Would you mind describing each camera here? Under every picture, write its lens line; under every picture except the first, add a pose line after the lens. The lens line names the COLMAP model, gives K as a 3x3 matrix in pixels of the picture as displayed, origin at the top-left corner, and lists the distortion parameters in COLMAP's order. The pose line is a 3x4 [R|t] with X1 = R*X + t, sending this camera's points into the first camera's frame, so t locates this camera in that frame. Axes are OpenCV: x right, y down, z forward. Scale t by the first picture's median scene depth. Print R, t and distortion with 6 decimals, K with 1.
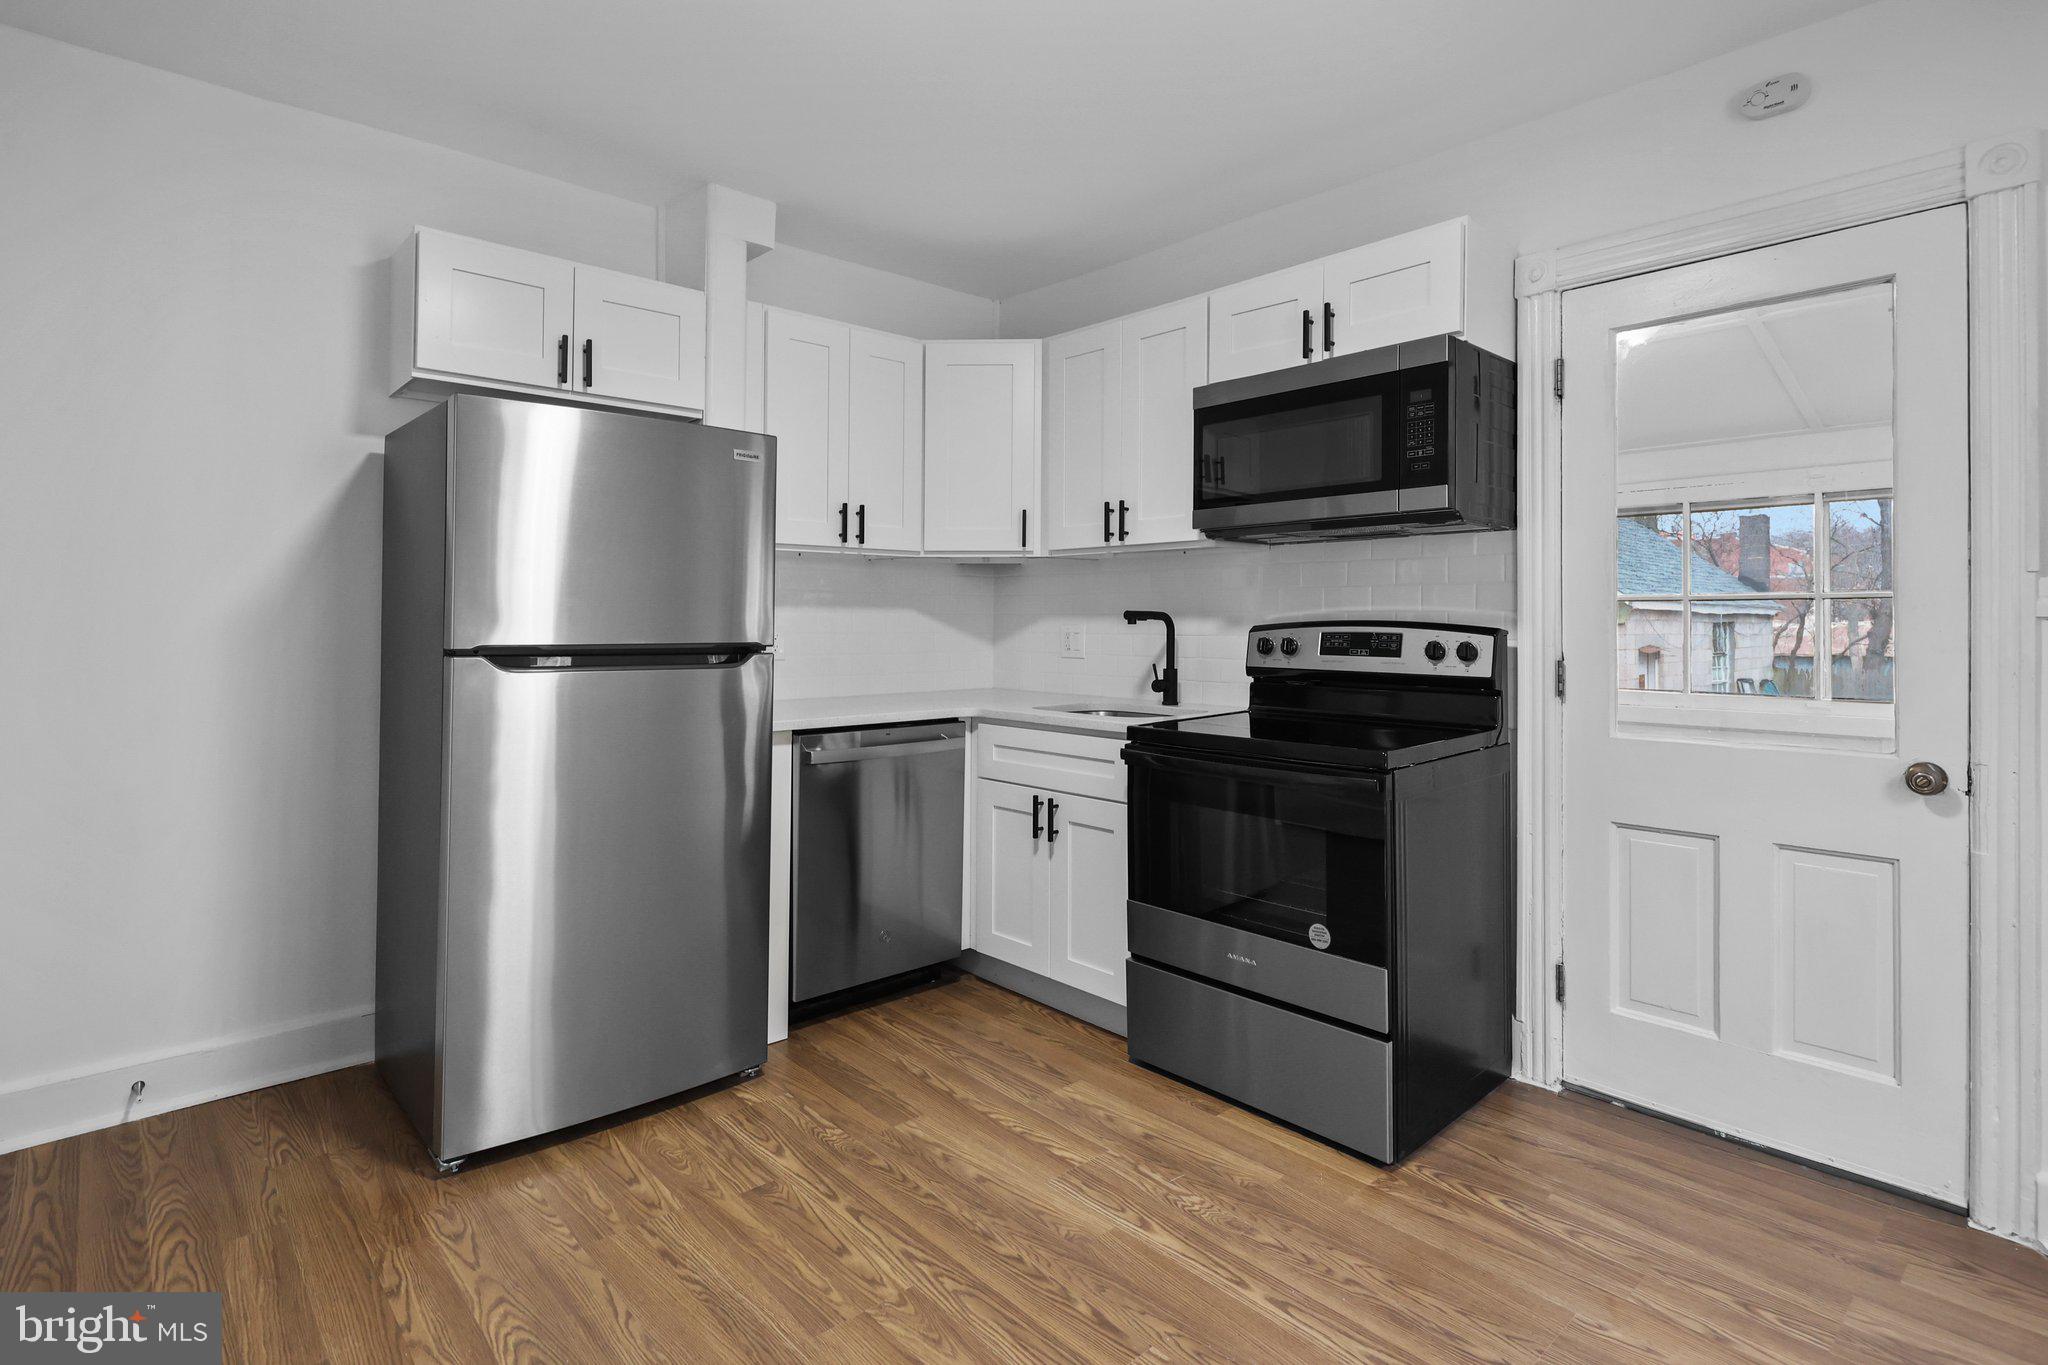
lens RADIAL K [[1080.8, 0, 1005.6], [0, 1080.8, 594.1], [0, 0, 1]] dist [-0.002220, -0.000417]
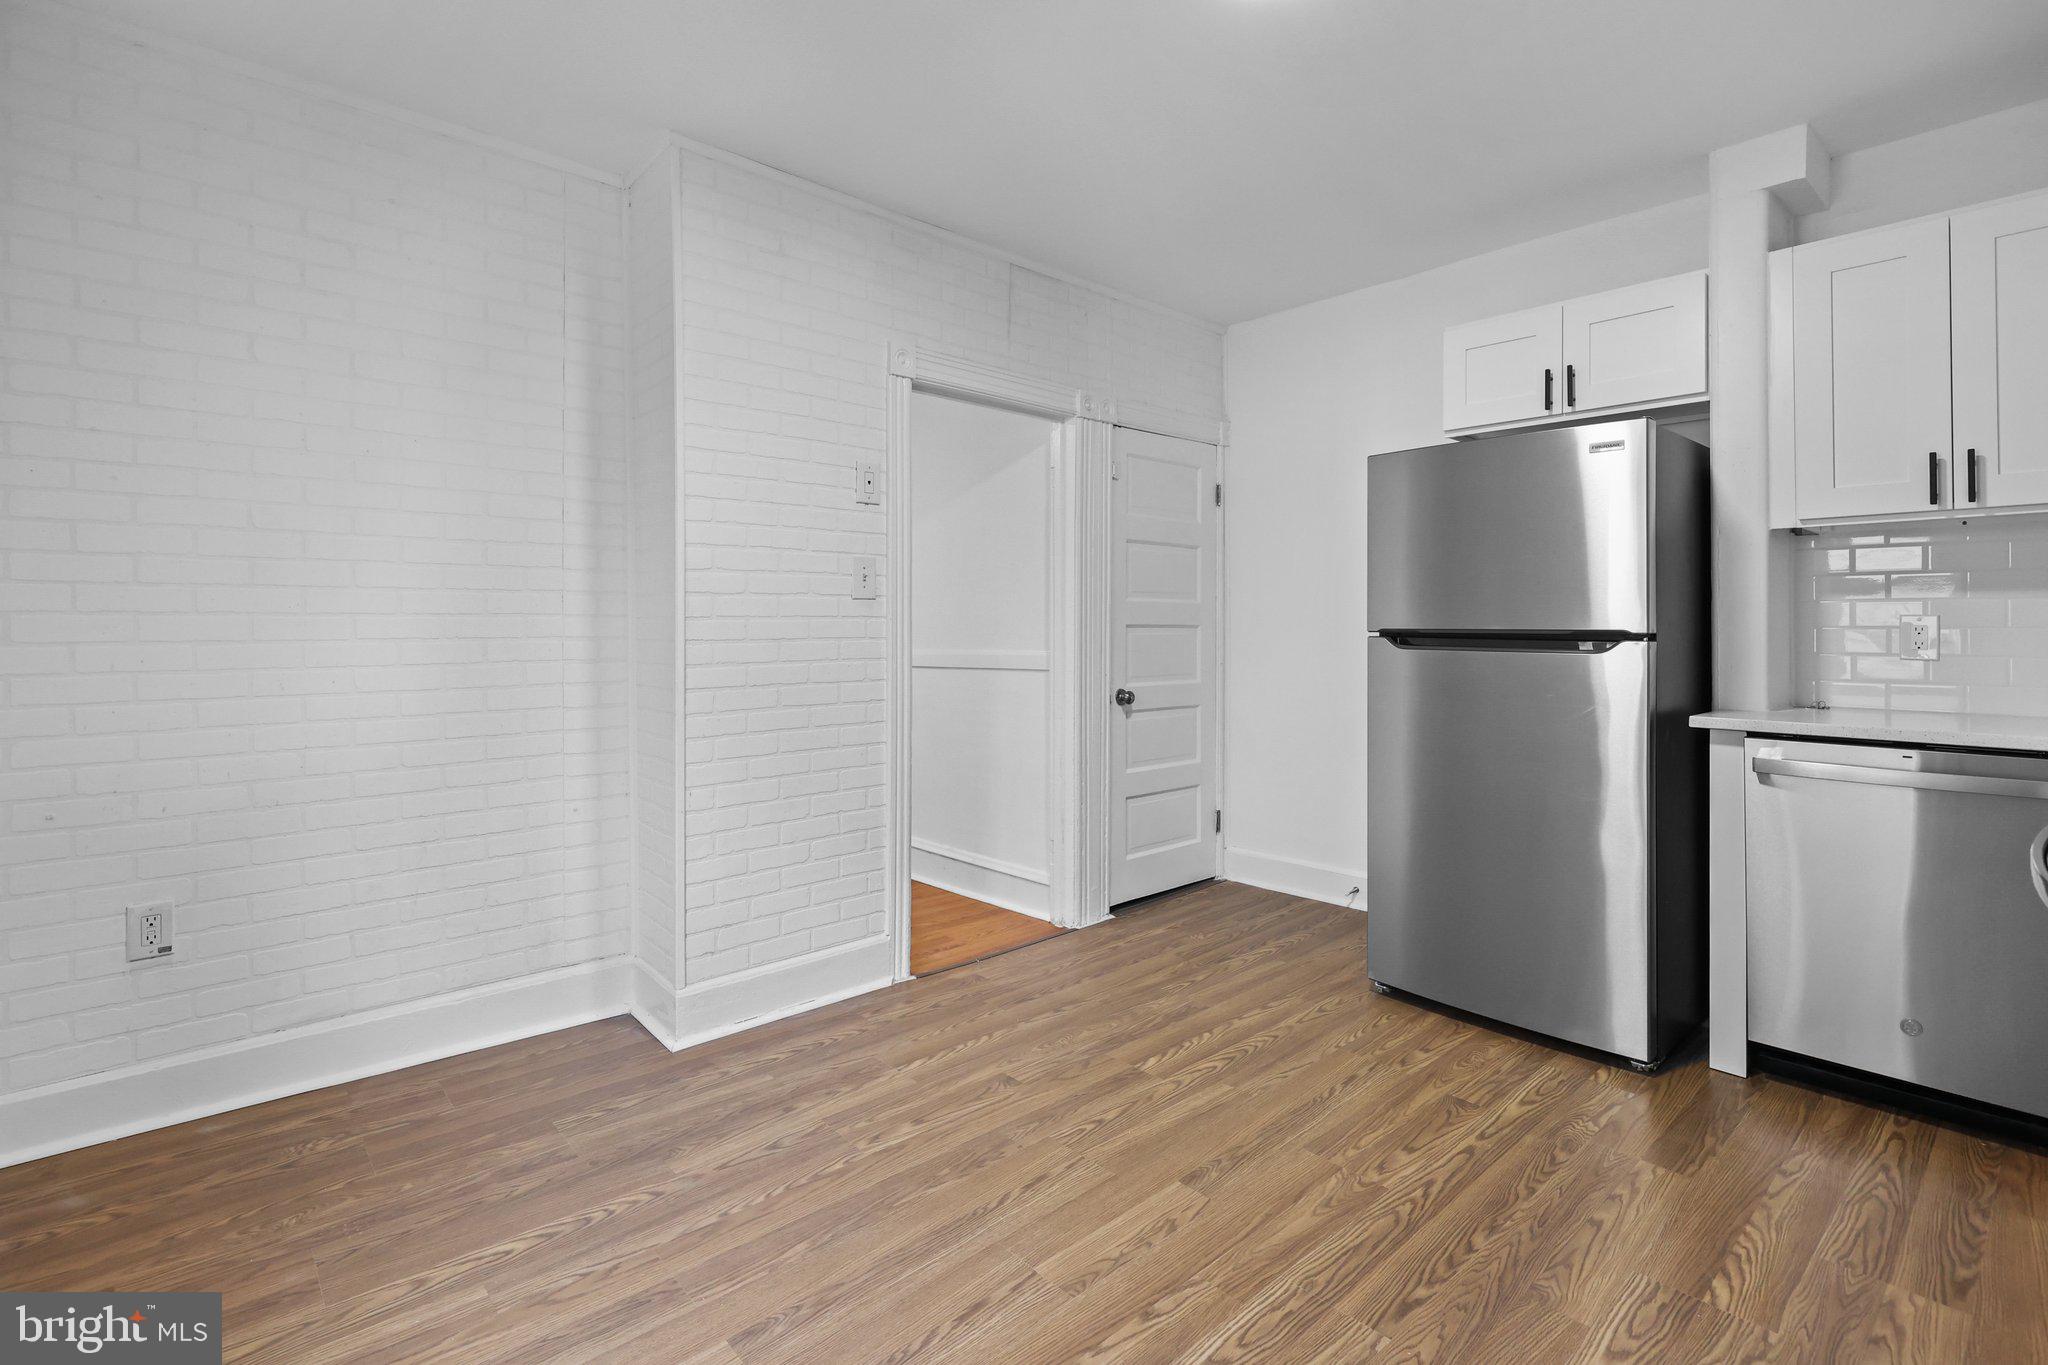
lens RADIAL K [[948.3, 0, 993.5], [0, 948.3, 632.4], [0, 0, 1]] dist [-0.001720, 0.000674]
pose [[-0.028556, 0.006901, -0.999568, 0.698760], [0.015902, 0.999853, 0.006449, 0.030524], [0.999466, -0.015711, -0.028662, 0.470729]]
